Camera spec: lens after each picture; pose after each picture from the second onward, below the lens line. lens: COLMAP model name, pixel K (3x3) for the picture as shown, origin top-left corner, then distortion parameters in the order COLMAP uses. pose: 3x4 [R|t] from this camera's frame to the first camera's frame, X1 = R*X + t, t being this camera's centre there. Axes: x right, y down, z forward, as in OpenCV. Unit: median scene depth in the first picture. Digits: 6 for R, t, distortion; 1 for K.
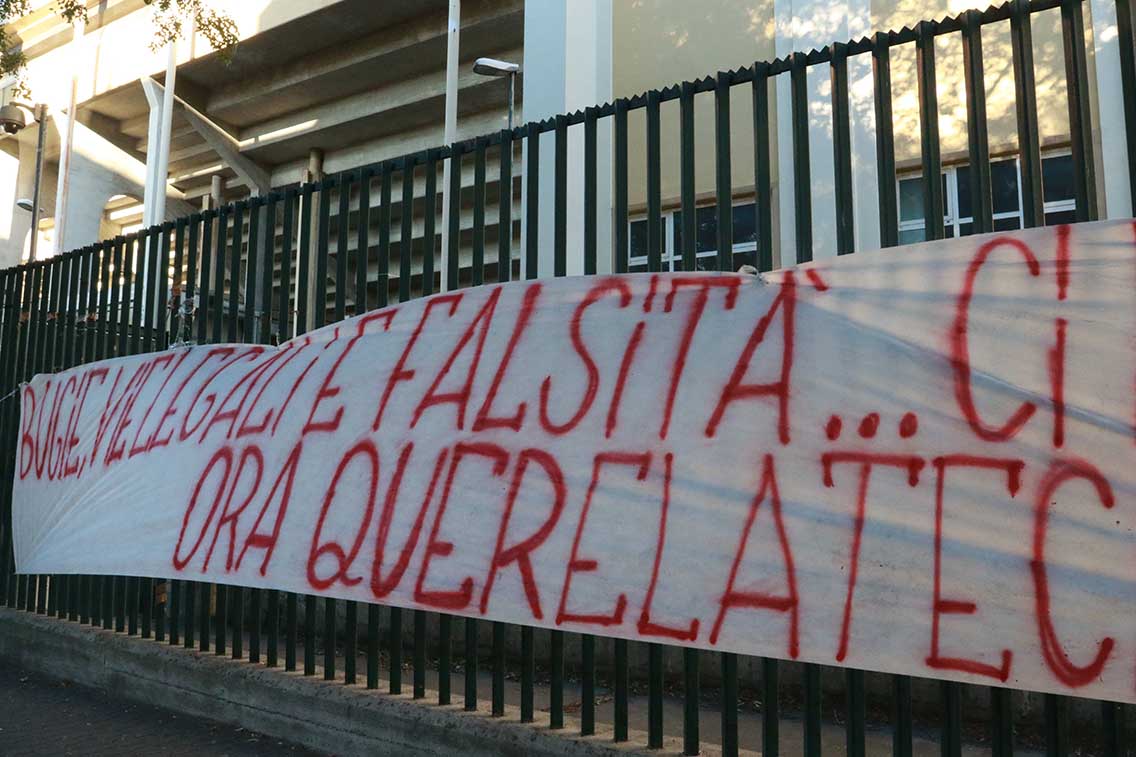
lens RADIAL K [[905.3, 0, 568.0], [0, 905.3, 378.5], [0, 0, 1]] dist [-0.075479, 0.002812]
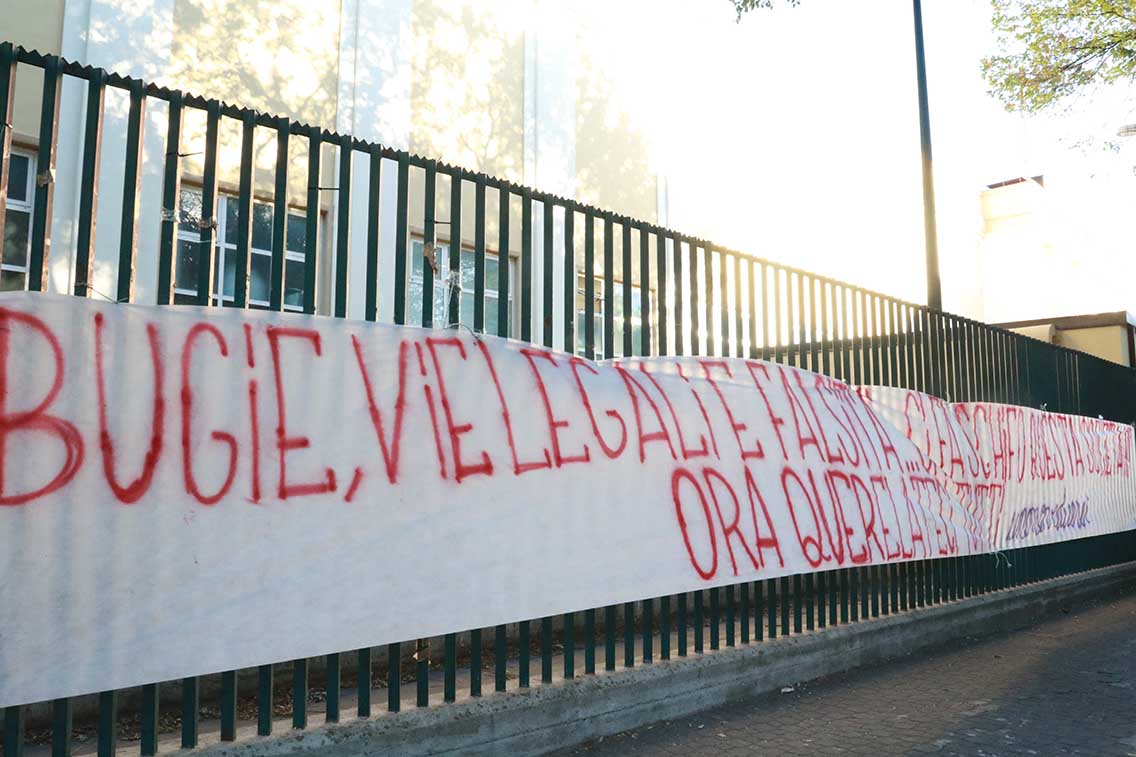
lens RADIAL K [[905.3, 0, 568.0], [0, 905.3, 378.5], [0, 0, 1]] dist [-0.075479, 0.002812]
pose [[0.226889, 0.096828, 0.969095, -1.694005], [-0.111047, 0.991128, -0.073031, 0.071009], [-0.967569, -0.091045, 0.235629, 0.983084]]
